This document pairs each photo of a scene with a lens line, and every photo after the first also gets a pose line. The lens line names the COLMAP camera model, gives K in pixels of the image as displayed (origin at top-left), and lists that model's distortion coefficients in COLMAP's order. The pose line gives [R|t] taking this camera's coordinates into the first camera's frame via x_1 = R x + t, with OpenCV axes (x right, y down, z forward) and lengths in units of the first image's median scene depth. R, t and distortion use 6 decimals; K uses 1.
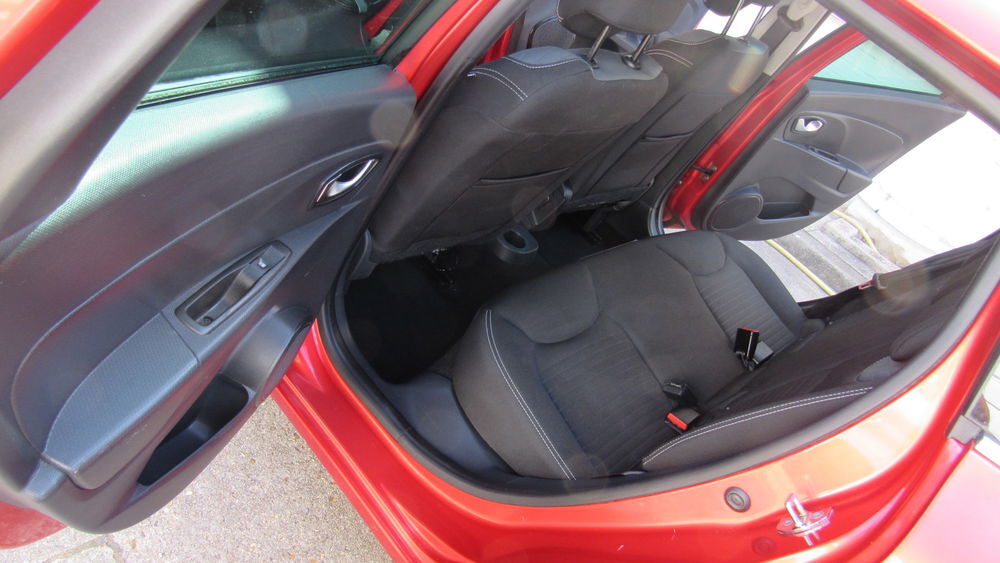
lens RADIAL K [[720.1, 0, 500.0], [0, 720.1, 281.5], [0, 0, 1]] dist [-0.020644, 0.005643]
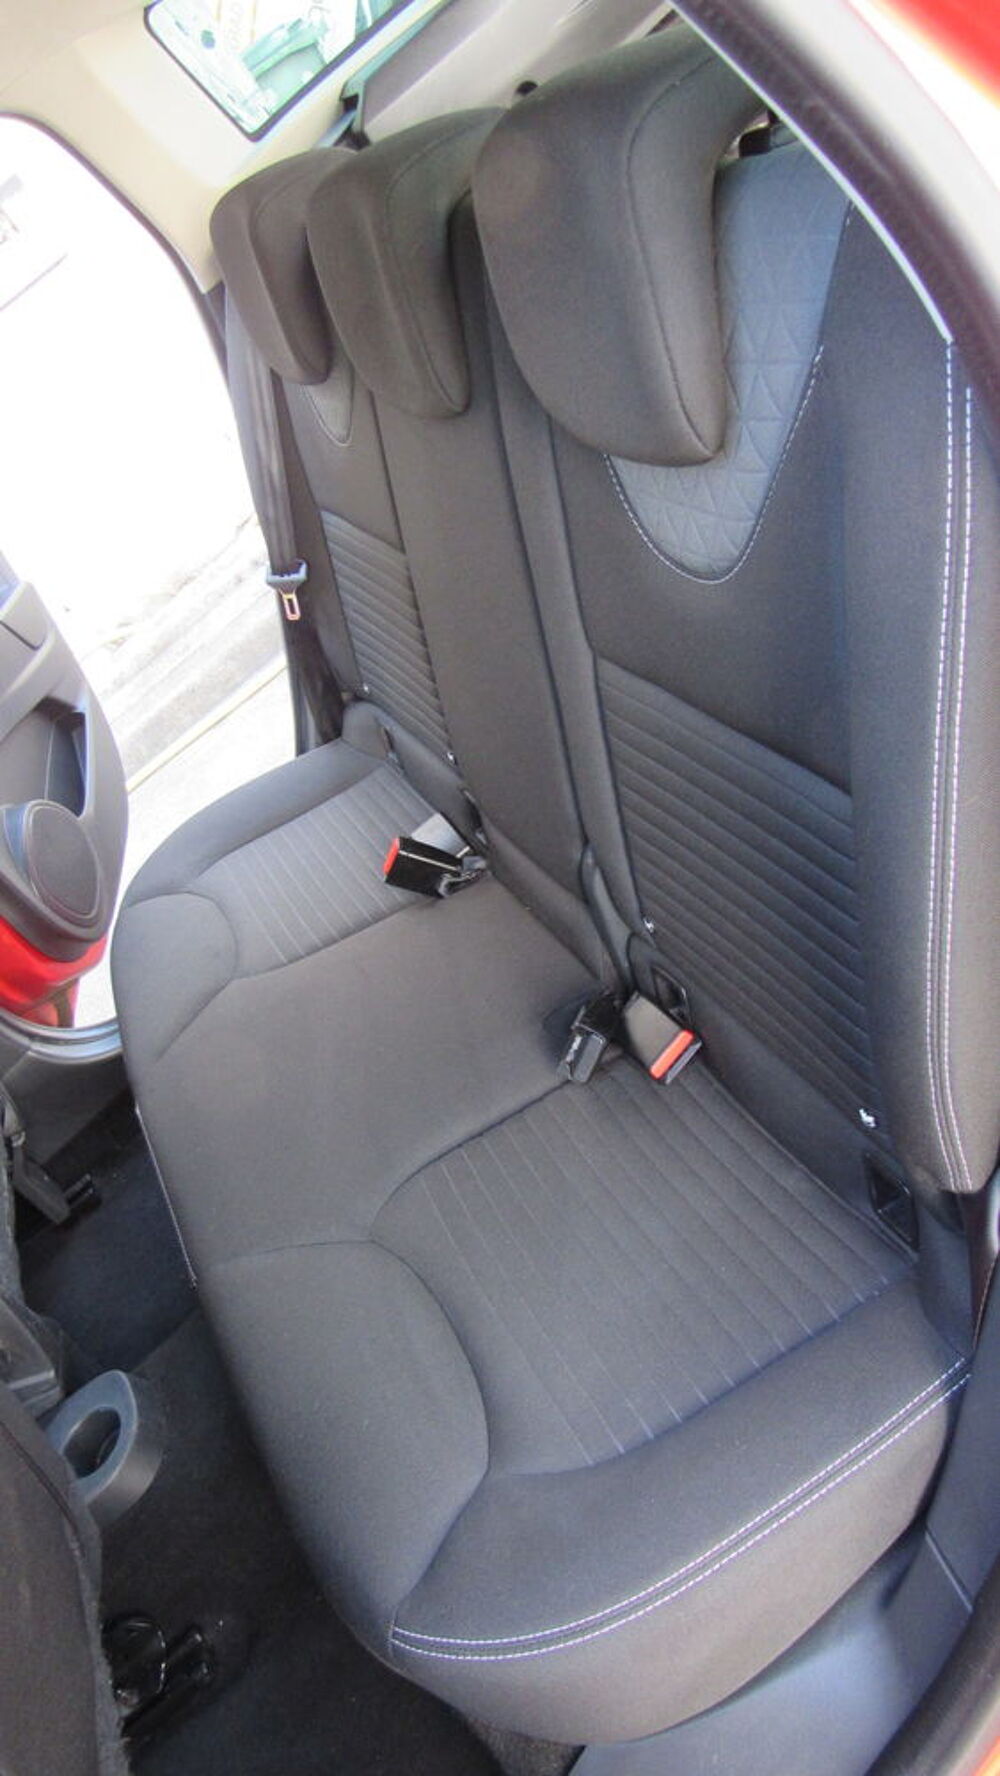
lens RADIAL K [[1278.9, 0, 500.0], [0, 1278.9, 888.0], [0, 0, 1]] dist [-0.020644, 0.005643]
pose [[0.012402, -0.944905, 0.327110, 0.075030], [0.954003, 0.109179, 0.279210, -0.069280], [-0.299541, 0.308601, 0.902796, 0.270107]]
